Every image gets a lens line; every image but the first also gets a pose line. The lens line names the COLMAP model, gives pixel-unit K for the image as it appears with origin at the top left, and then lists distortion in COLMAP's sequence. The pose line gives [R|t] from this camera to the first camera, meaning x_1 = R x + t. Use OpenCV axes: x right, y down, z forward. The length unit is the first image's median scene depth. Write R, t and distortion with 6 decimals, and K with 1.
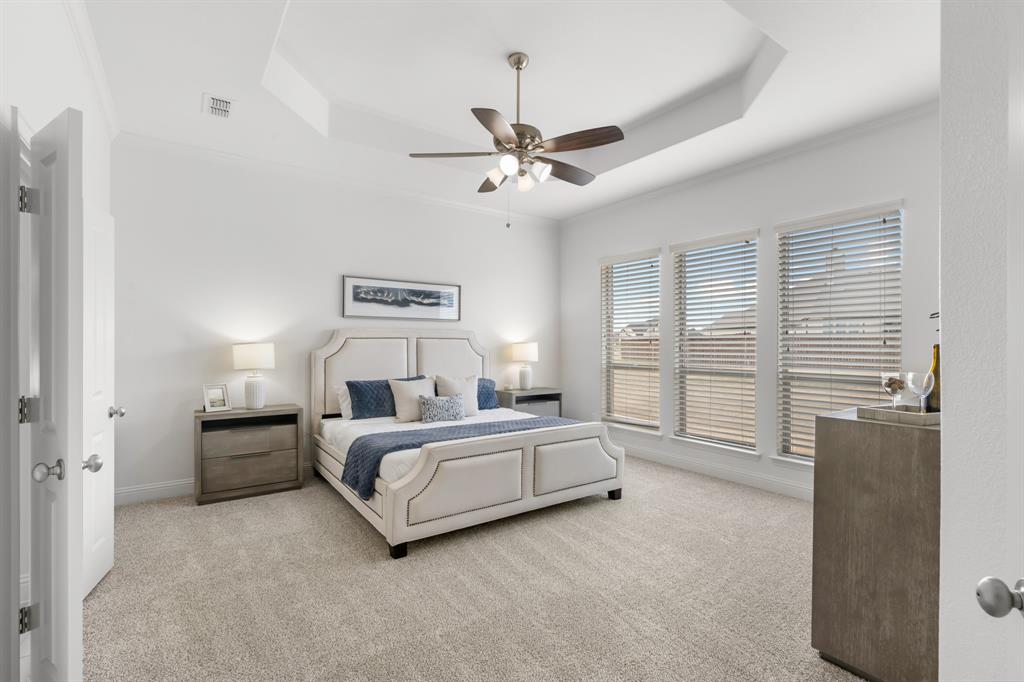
lens RADIAL K [[471.3, 0, 512.0], [0, 471.3, 341.0], [0, 0, 1]] dist [-0.000508, -0.000062]
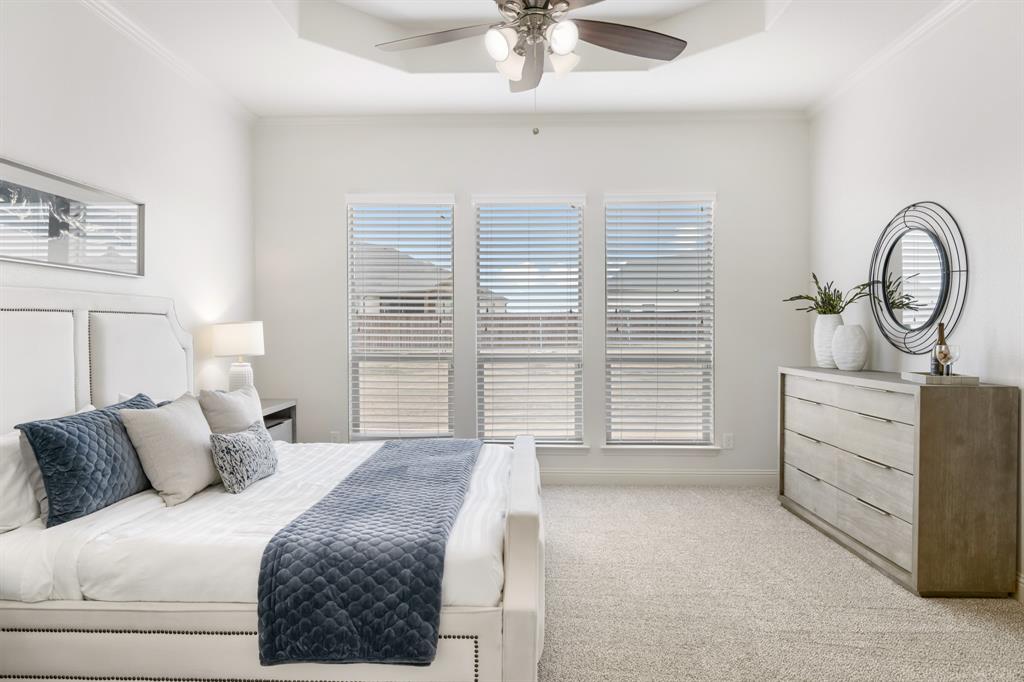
lens RADIAL K [[641.7, 0, 510.0], [0, 641.7, 321.7], [0, 0, 1]] dist [0.000534, -0.001049]
pose [[0.598577, 0.000552, 0.801065, -0.525127], [-0.003056, 0.999994, 0.001595, 0.001574], [-0.801059, -0.003403, 0.598575, 0.383918]]
